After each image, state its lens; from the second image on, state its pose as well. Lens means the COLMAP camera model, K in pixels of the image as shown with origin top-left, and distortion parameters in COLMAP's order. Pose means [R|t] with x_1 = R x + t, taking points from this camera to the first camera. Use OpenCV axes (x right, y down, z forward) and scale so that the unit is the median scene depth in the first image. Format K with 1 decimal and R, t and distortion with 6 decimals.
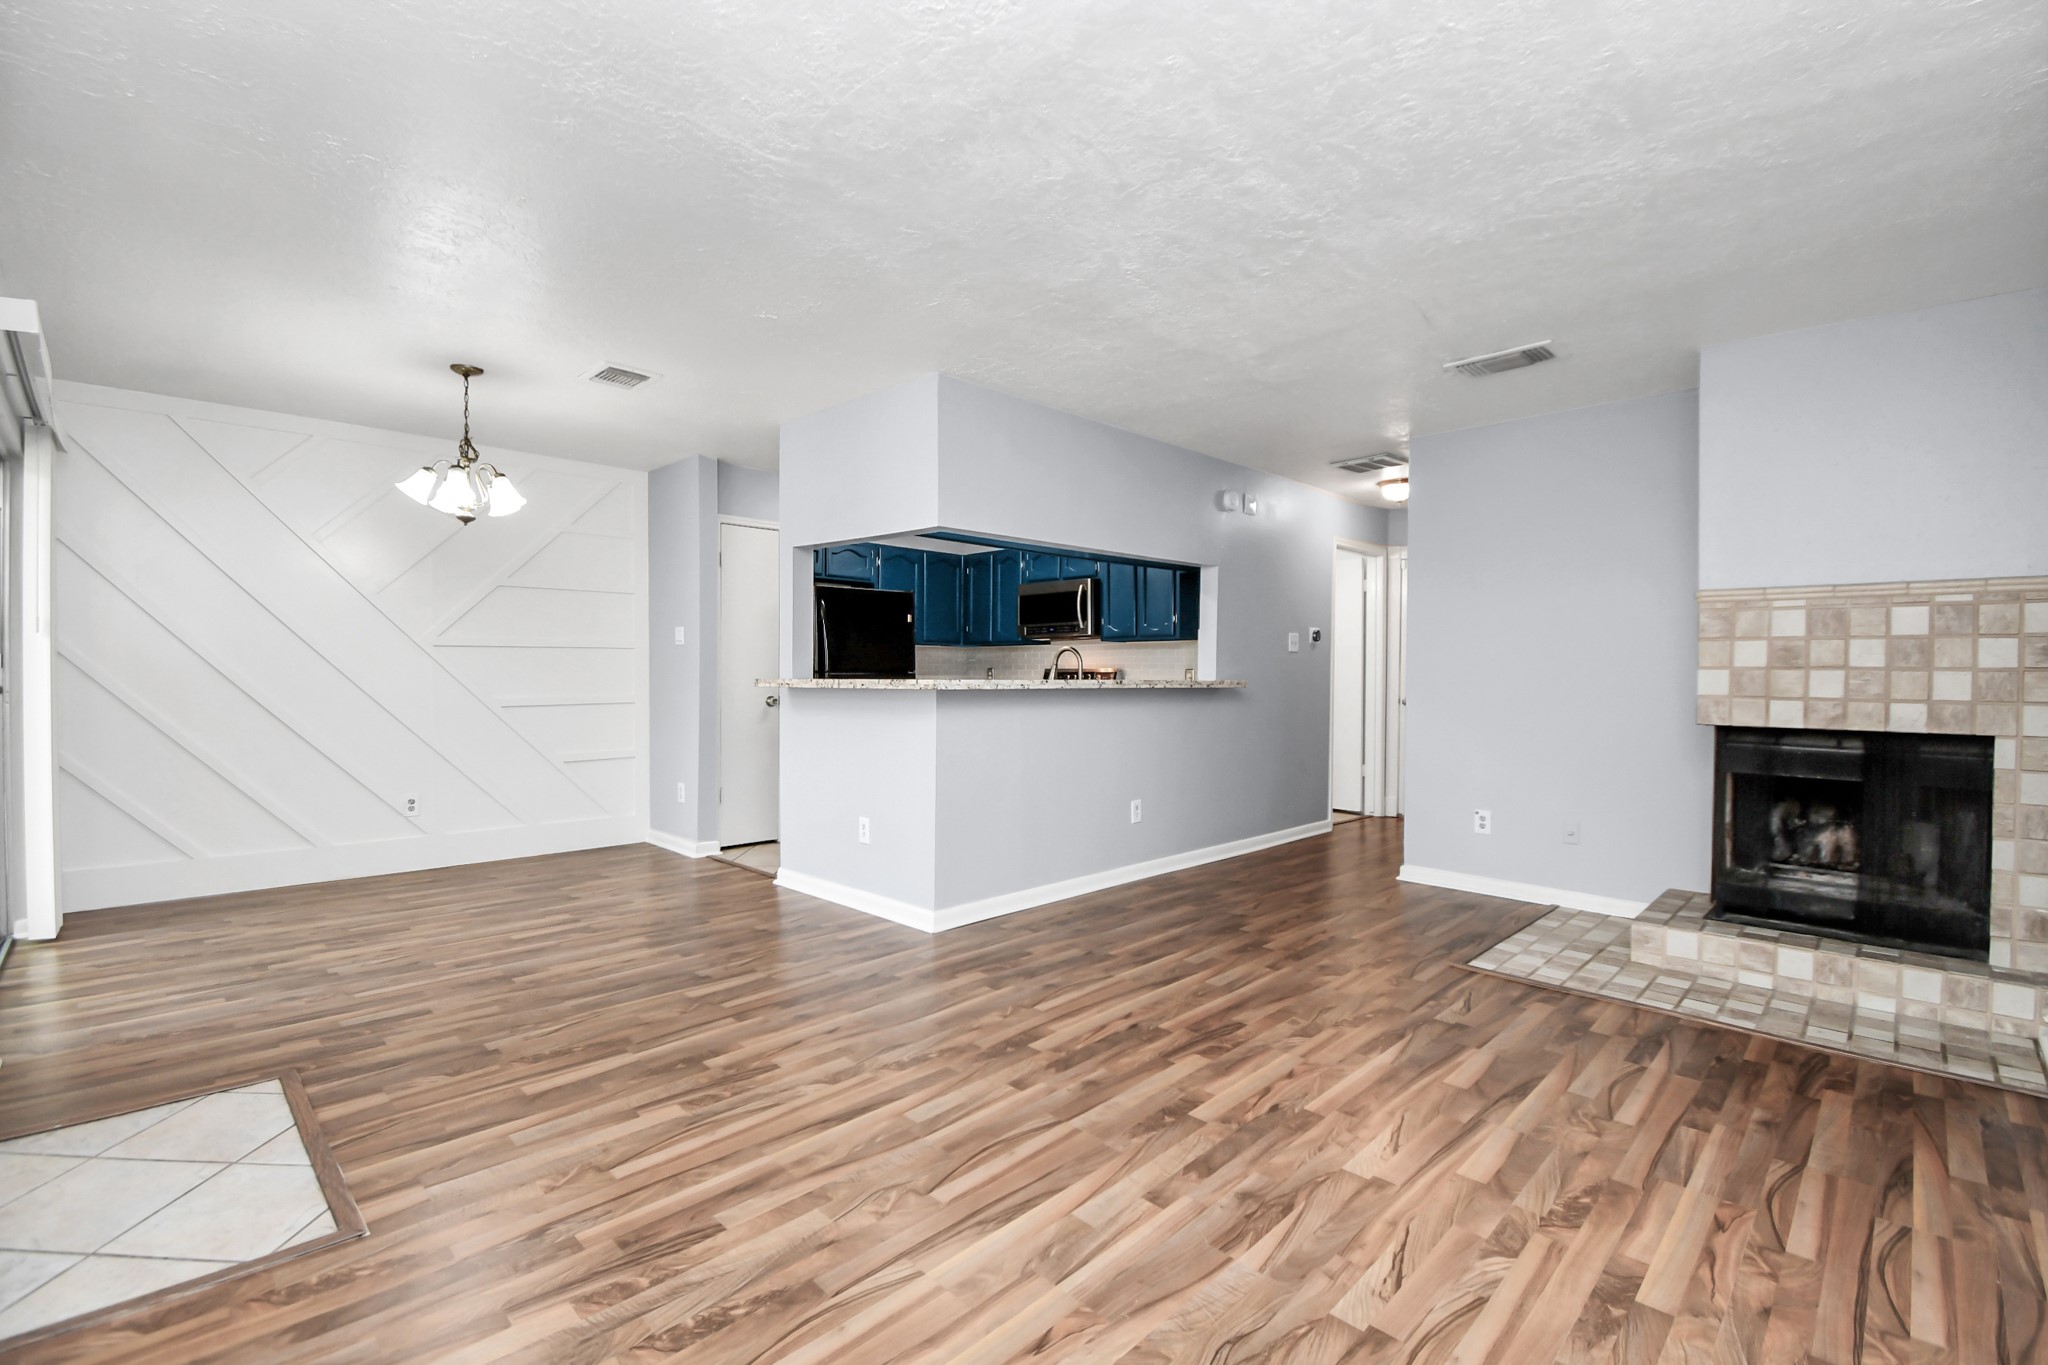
lens RADIAL K [[912.5, 0, 1024.0], [0, 912.5, 682.5], [0, 0, 1]] dist [0.013925, -0.020404]
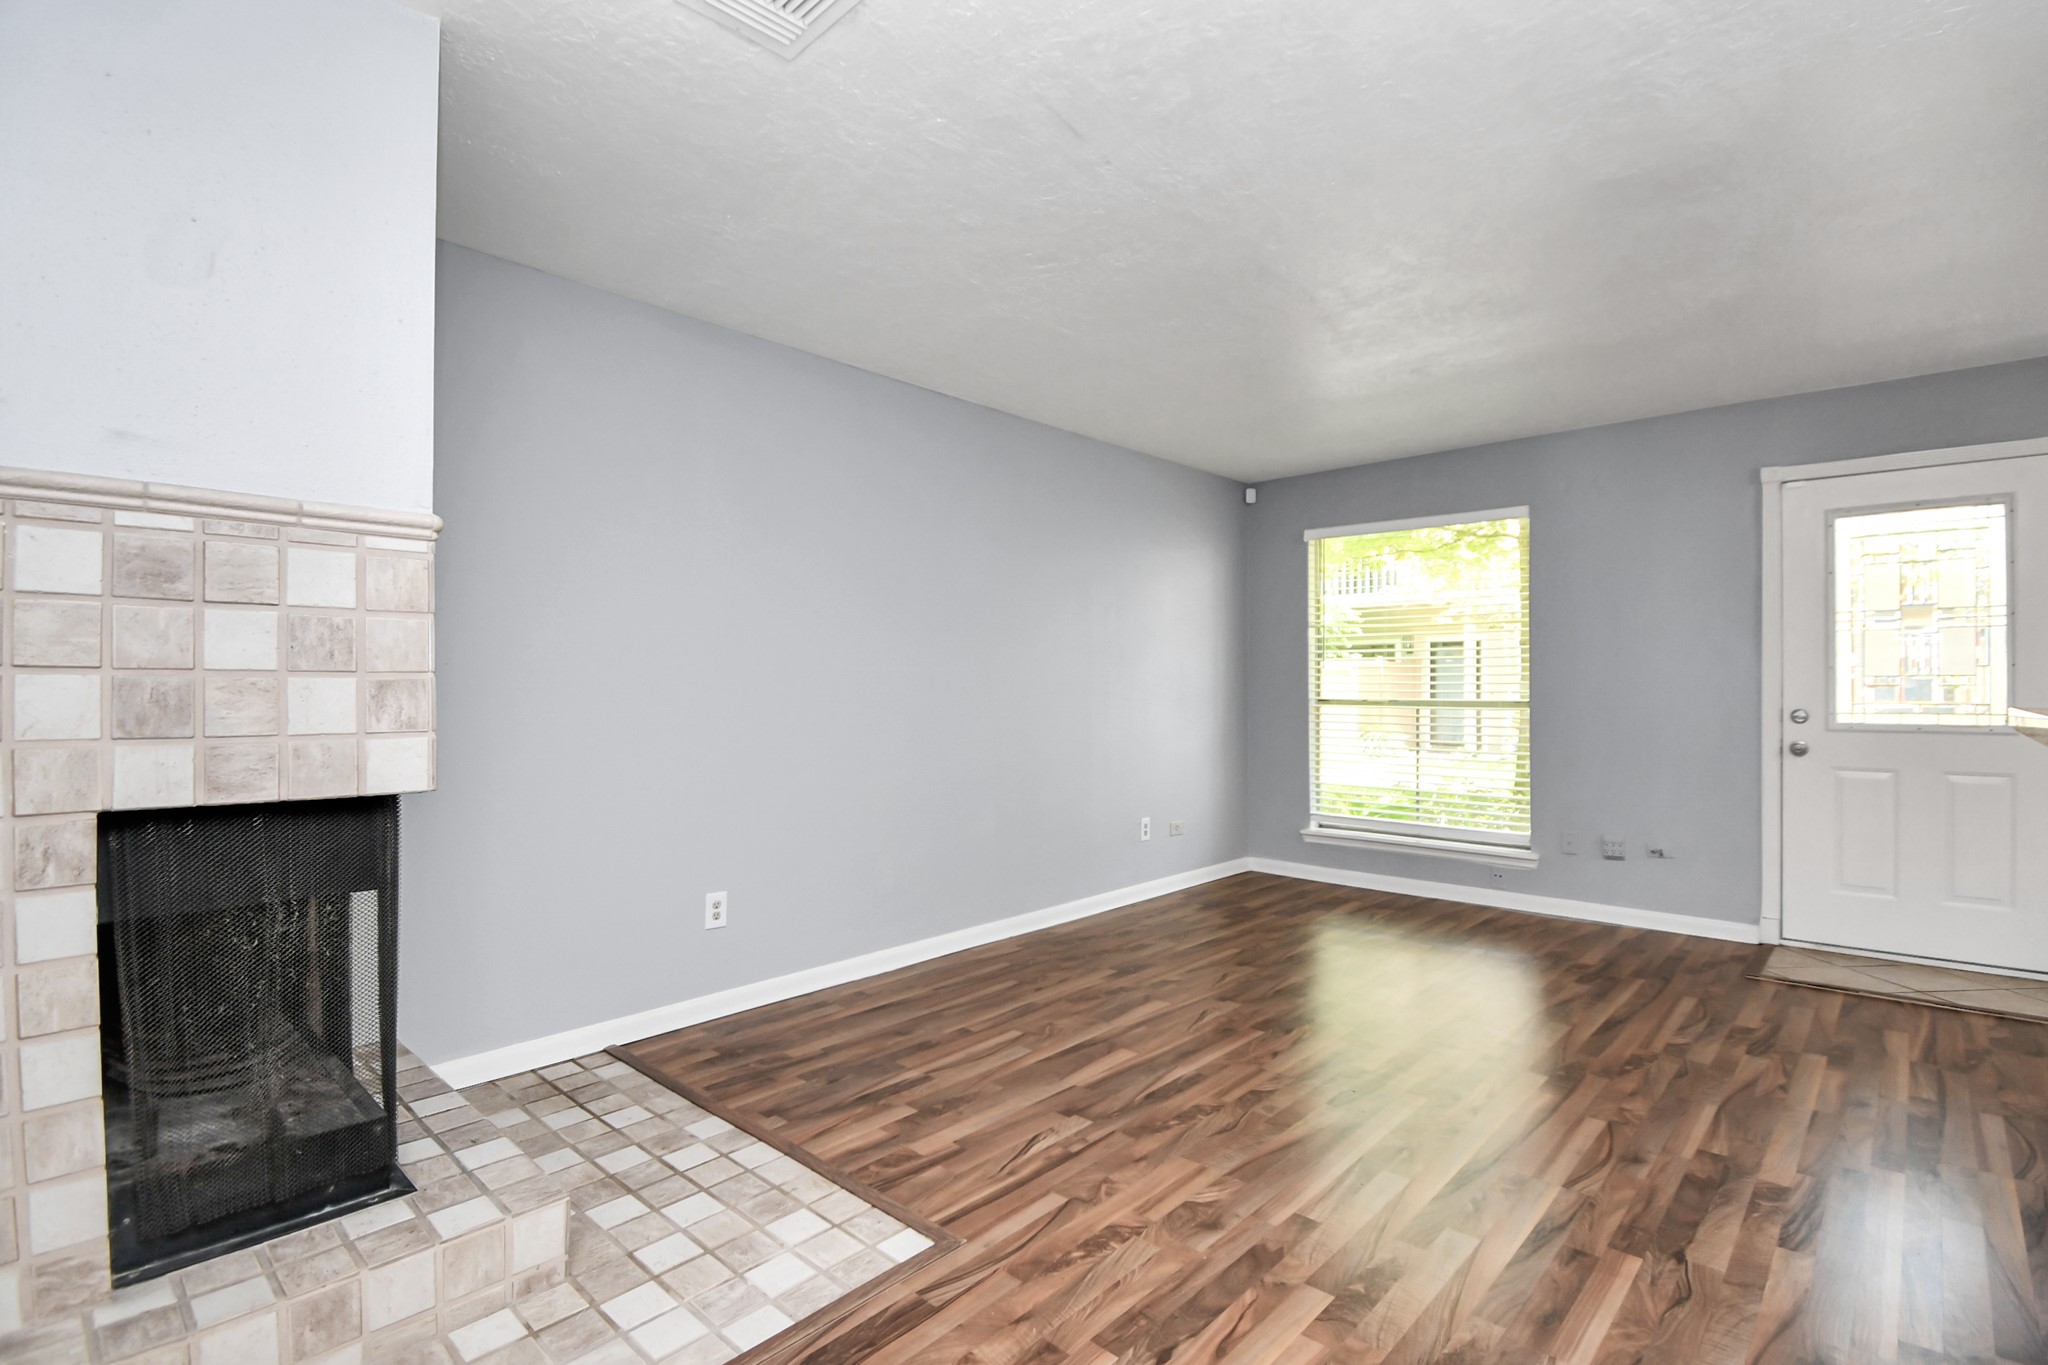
lens RADIAL K [[912.5, 0, 1024.0], [0, 912.5, 682.5], [0, 0, 1]] dist [0.013925, -0.020404]
pose [[-0.999938, -0.005740, -0.009511, 0.582830], [-0.005812, 0.999954, 0.007575, -0.020423], [0.009467, 0.007630, -0.999926, 2.011937]]
